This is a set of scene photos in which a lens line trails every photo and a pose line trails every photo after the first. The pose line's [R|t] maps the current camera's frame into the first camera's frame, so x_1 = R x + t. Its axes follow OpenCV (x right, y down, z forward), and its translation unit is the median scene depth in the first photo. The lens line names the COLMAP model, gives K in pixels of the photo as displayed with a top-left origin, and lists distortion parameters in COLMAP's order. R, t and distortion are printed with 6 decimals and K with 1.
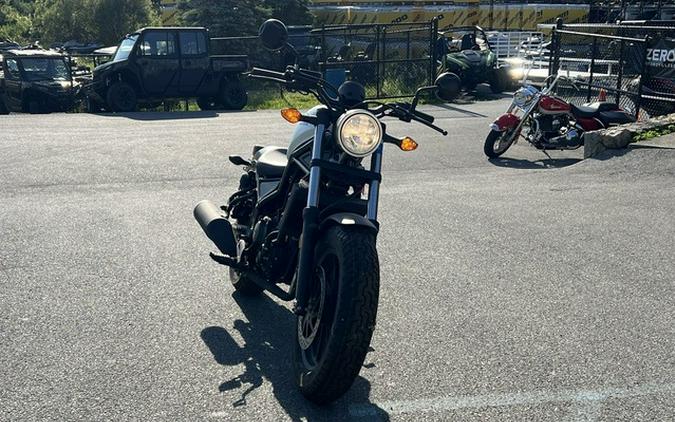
lens RADIAL K [[857.4, 0, 338.4], [0, 857.4, 233.5], [0, 0, 1]] dist [0.165407, -0.588124]
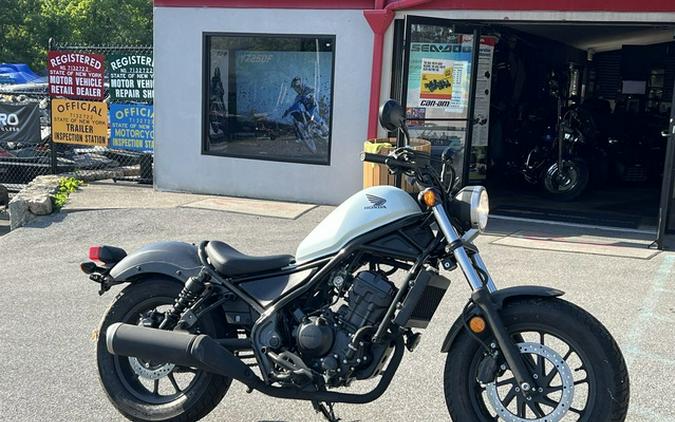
lens RADIAL K [[858.1, 0, 337.5], [0, 858.1, 211.0], [0, 0, 1]] dist [0.160462, -0.569902]
pose [[0.586358, -0.096060, 0.804337, -0.112254], [0.169100, 0.985583, -0.005567, -0.016923], [-0.792206, 0.139277, 0.594148, 0.064520]]
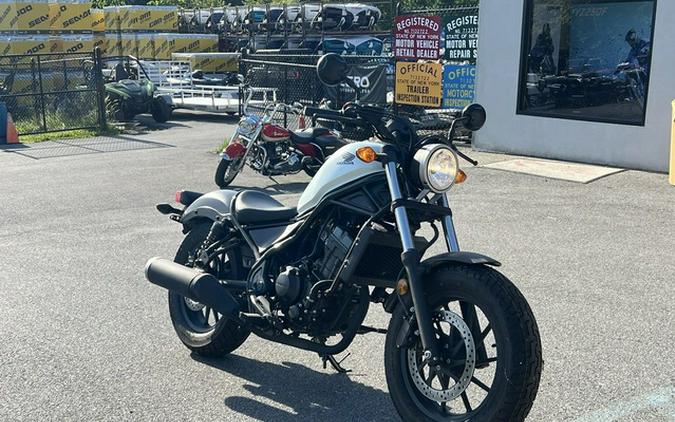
lens RADIAL K [[857.4, 0, 338.4], [0, 857.4, 233.5], [0, 0, 1]] dist [0.165407, -0.588124]
pose [[0.901145, -0.096671, 0.422601, -0.063978], [0.109933, 0.993914, -0.007060, -0.006481], [-0.419347, 0.052820, 0.906288, 0.023236]]
